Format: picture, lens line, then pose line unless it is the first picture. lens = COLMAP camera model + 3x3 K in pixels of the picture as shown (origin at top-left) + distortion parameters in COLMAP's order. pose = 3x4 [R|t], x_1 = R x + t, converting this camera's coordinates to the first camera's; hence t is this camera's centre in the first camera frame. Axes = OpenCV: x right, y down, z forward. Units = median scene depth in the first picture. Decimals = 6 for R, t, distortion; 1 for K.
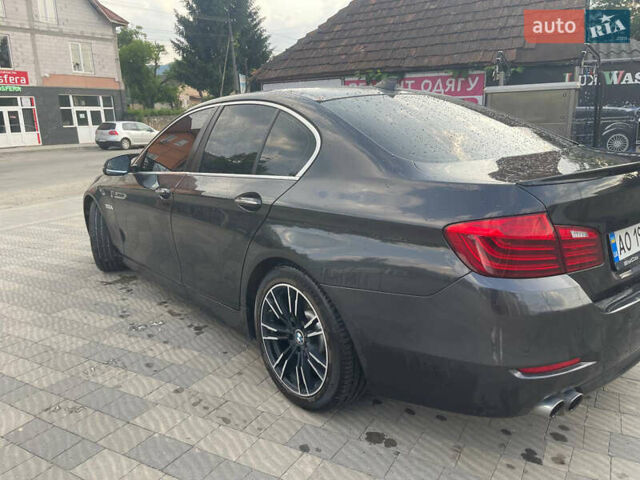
lens RADIAL K [[485.1, 0, 320.4], [0, 485.1, 239.3], [0, 0, 1]] dist [0.048802, -0.061291]
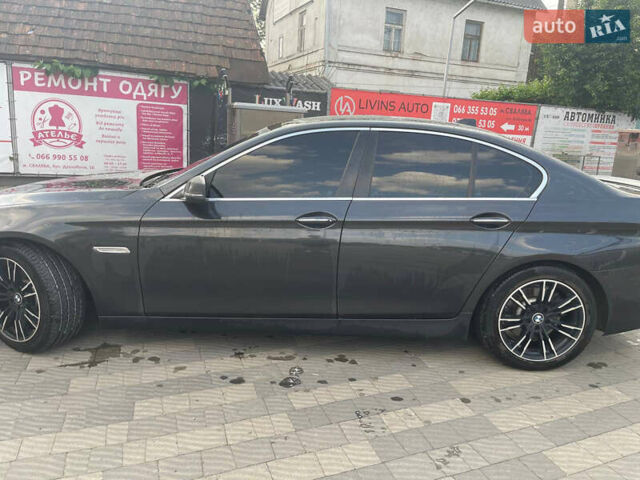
lens RADIAL K [[485.1, 0, 321.9], [0, 485.1, 244.2], [0, 0, 1]] dist [0.048802, -0.061291]
pose [[0.625615, -0.121611, 0.770595, -0.975496], [0.114602, 0.991385, 0.063414, -0.104602], [-0.771669, 0.048639, 0.634162, 0.415676]]
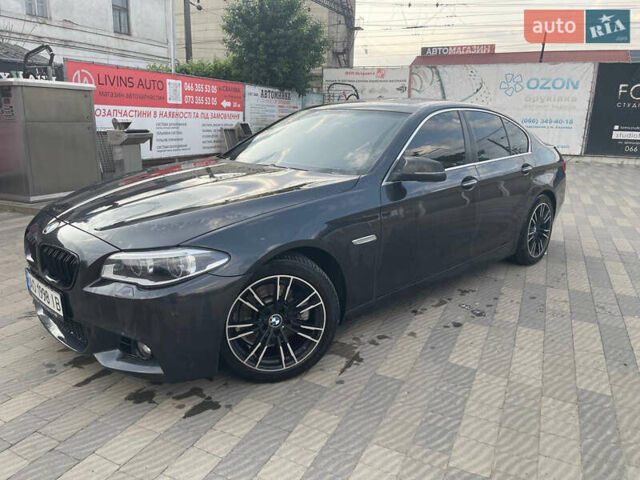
lens RADIAL K [[485.1, 0, 324.8], [0, 485.1, 241.9], [0, 0, 1]] dist [0.048802, -0.061291]
pose [[-0.094065, -0.218762, 0.971234, -1.370873], [0.214573, 0.948176, 0.234350, -0.295413], [-0.972168, 0.230445, -0.042250, 1.359187]]
